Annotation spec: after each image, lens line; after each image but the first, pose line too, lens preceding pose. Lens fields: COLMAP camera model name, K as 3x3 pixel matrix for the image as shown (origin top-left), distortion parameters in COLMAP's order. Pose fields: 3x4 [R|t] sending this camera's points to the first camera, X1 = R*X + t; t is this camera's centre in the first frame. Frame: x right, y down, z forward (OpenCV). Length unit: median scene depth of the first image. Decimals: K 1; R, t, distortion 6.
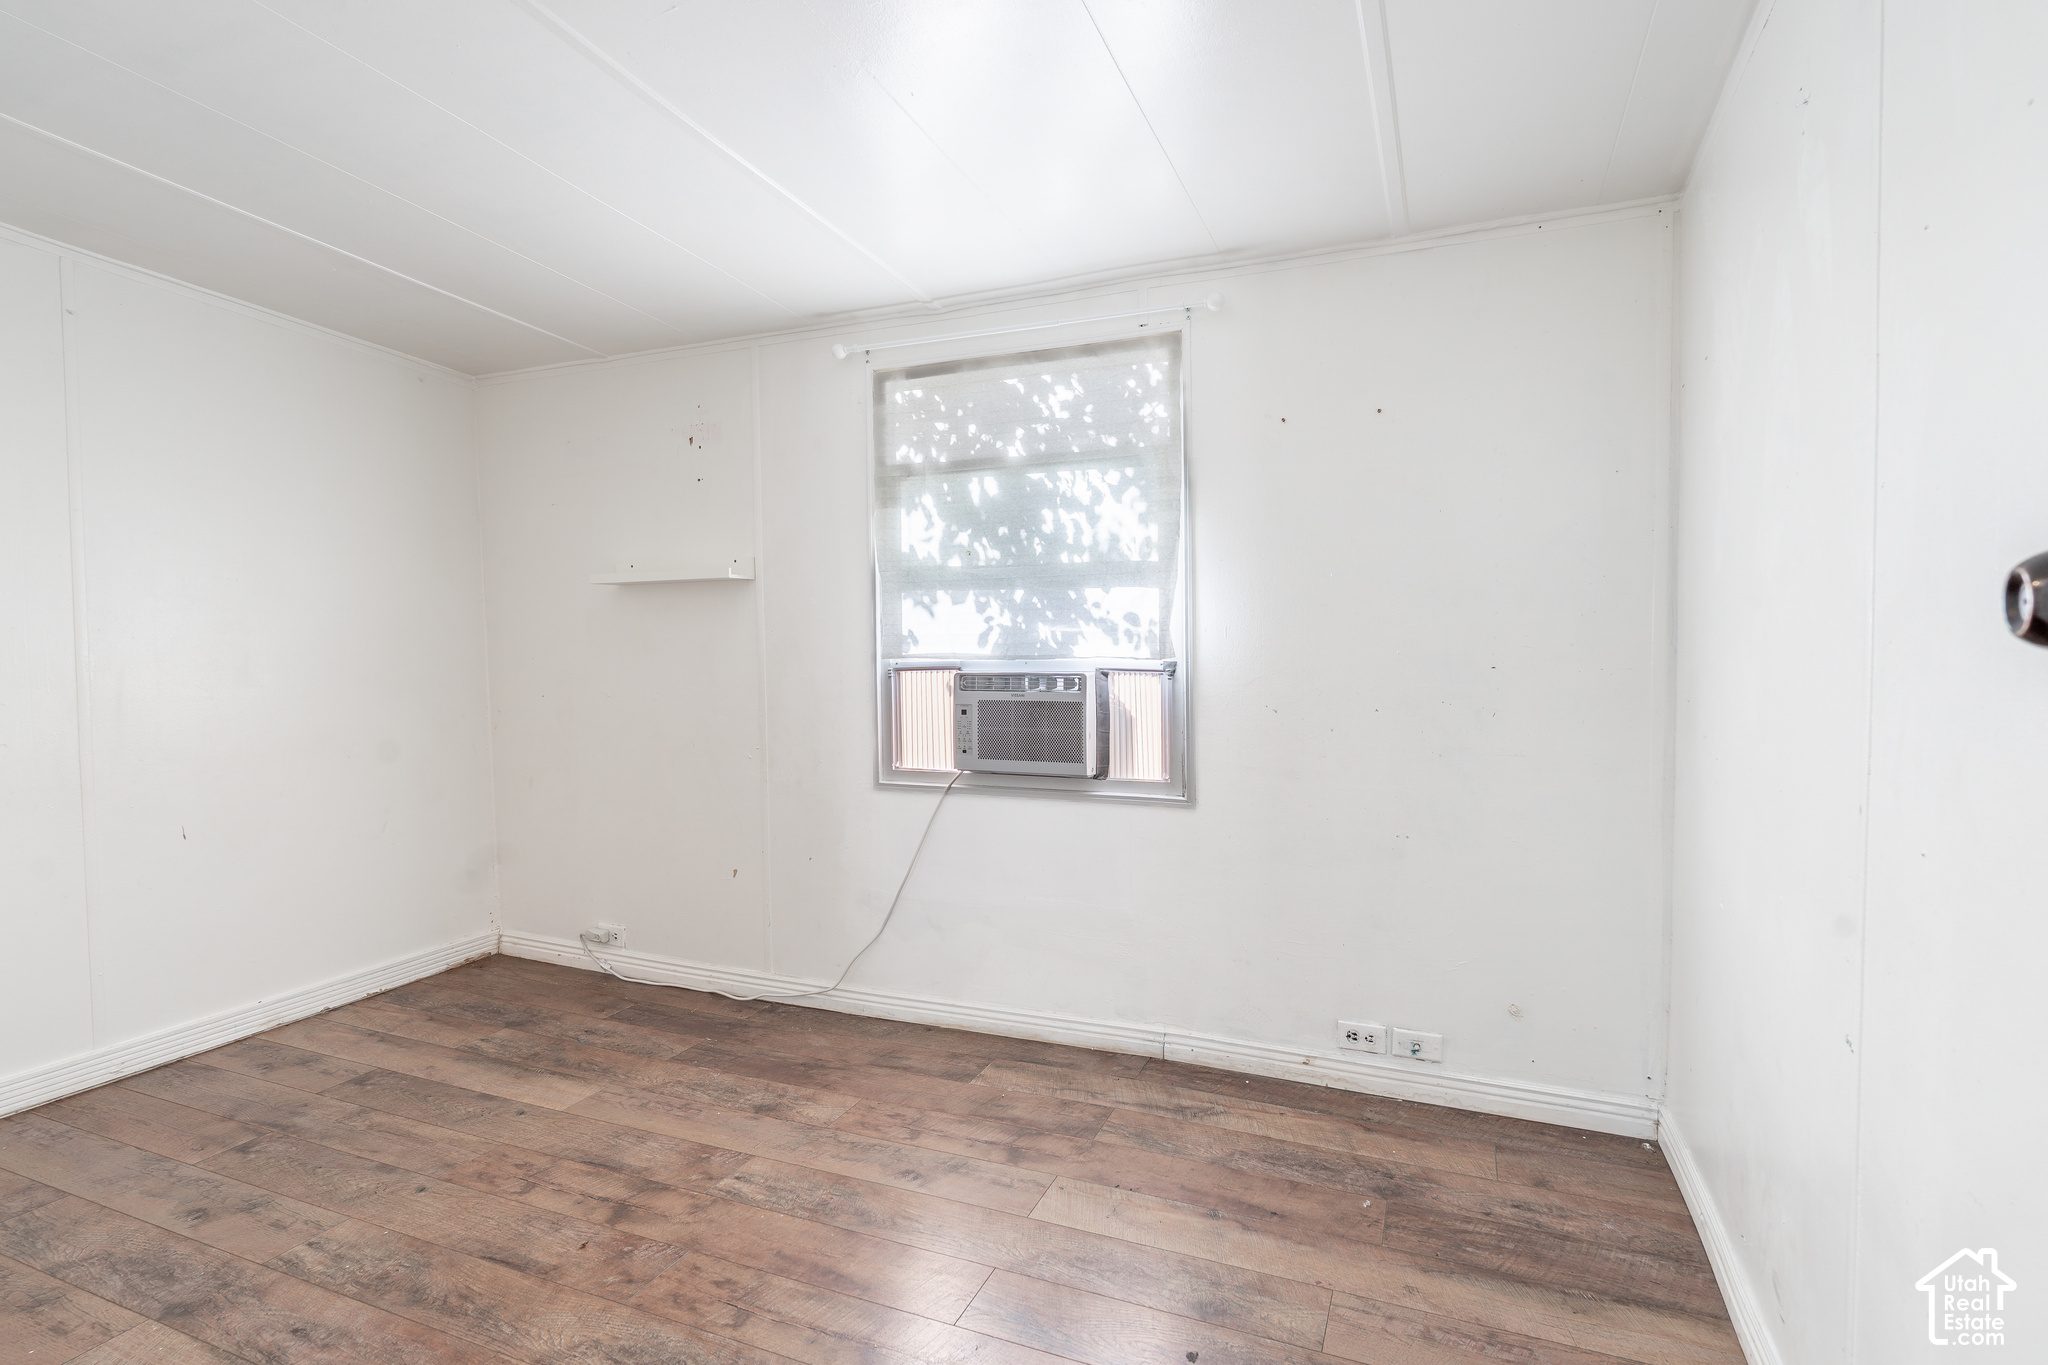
lens RADIAL K [[998.5, 0, 1031.5], [0, 998.5, 693.0], [0, 0, 1]] dist [-0.001240, -0.000239]
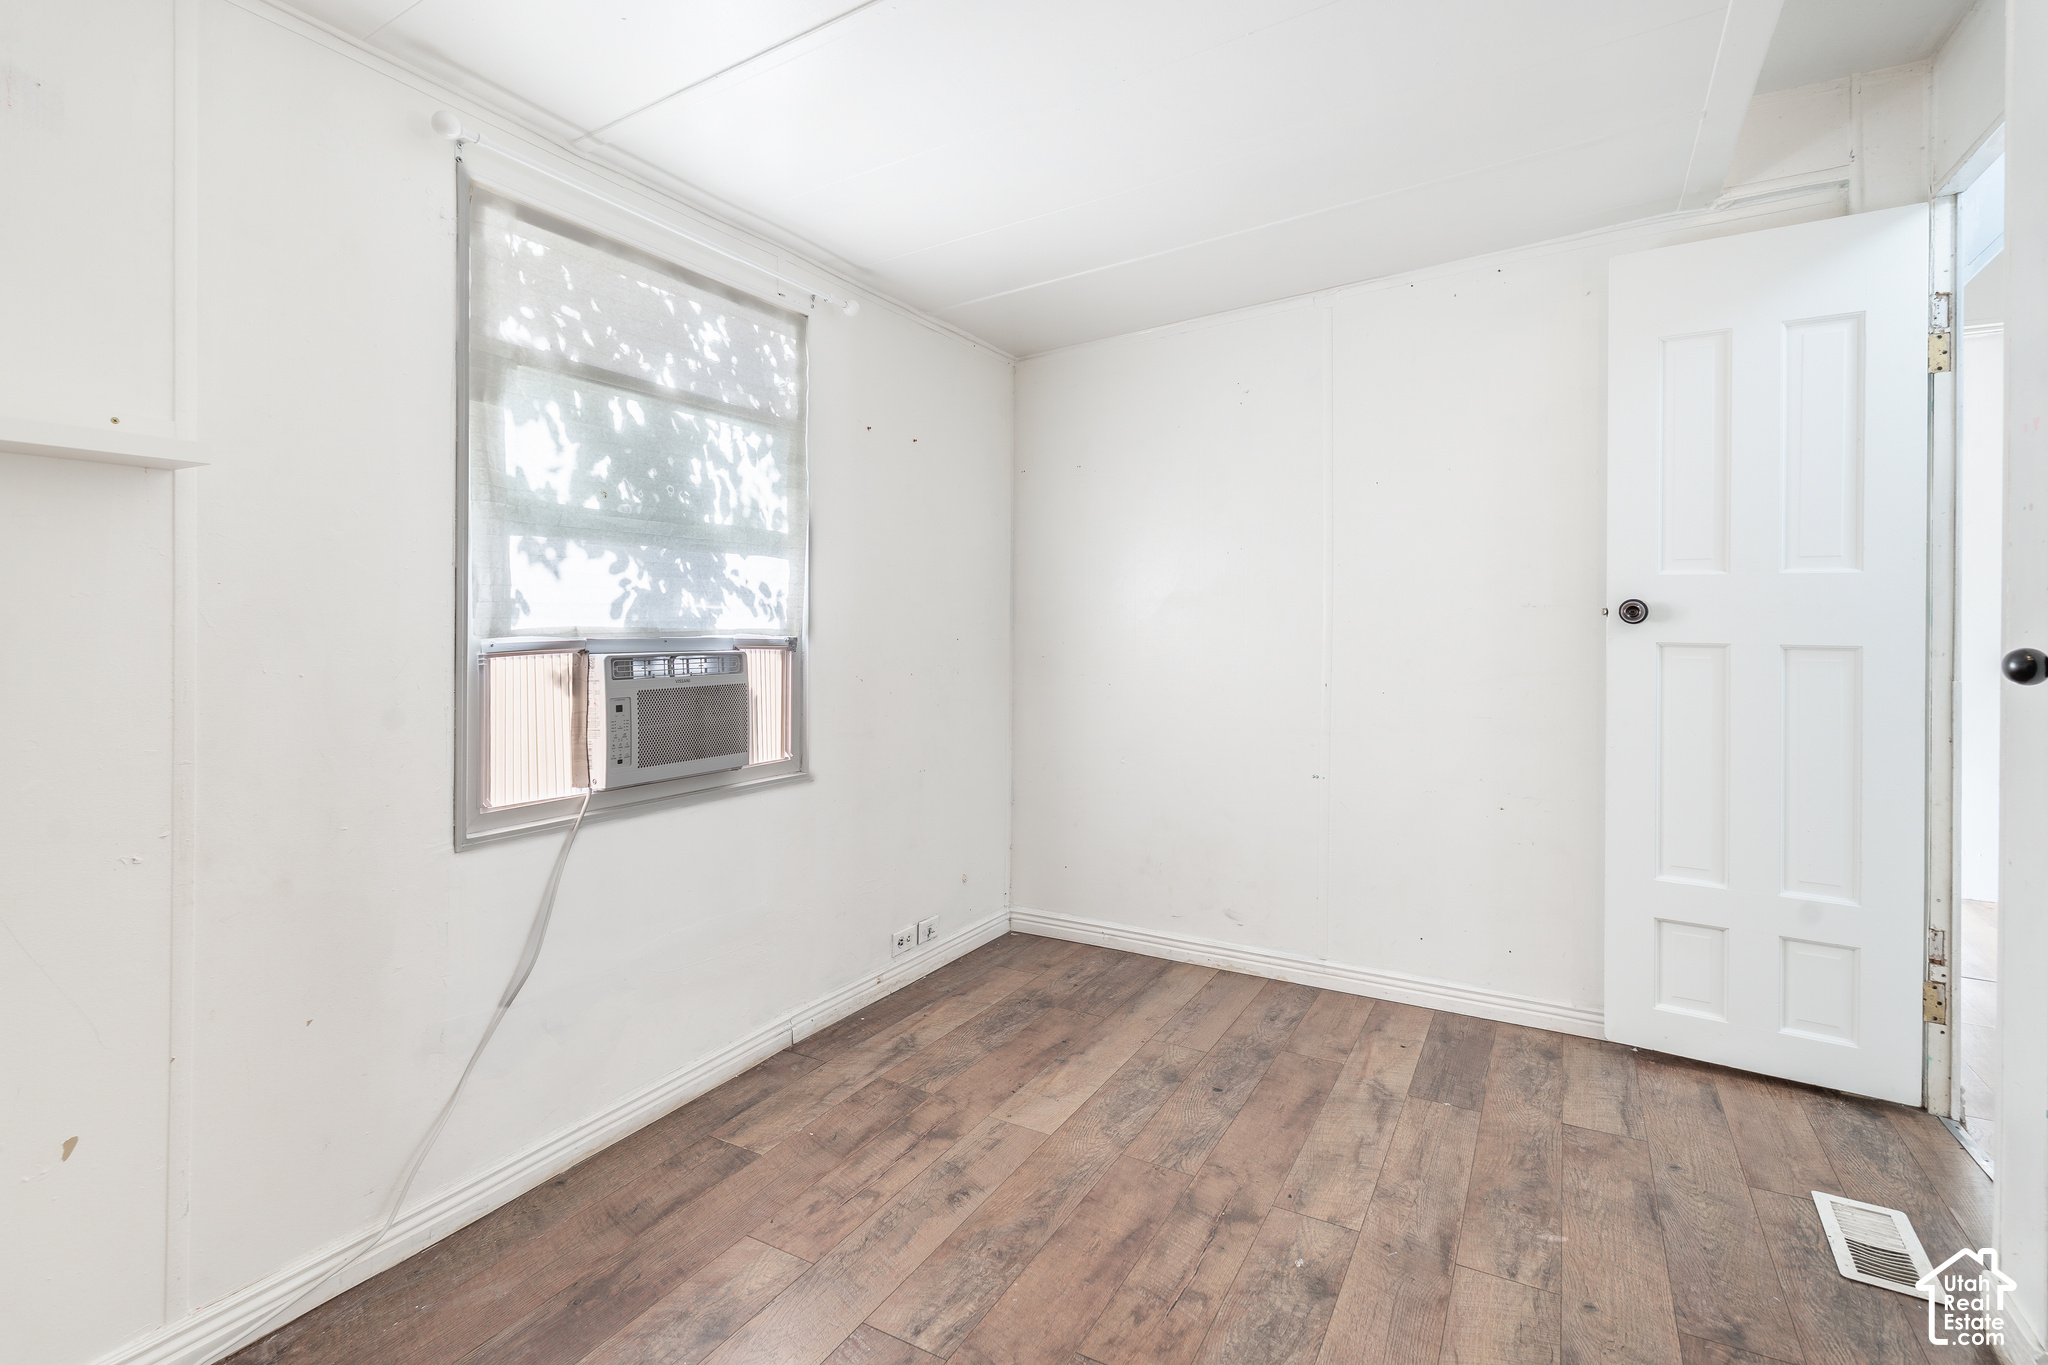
lens RADIAL K [[1000.1, 0, 1025.0], [0, 1000.1, 636.1], [0, 0, 1]] dist [-0.002522, 0.000076]
pose [[0.102328, -0.002913, 0.994746, -0.810717], [0.049040, 0.998795, -0.002120, -0.018971], [-0.993541, 0.048999, 0.102348, 0.650906]]
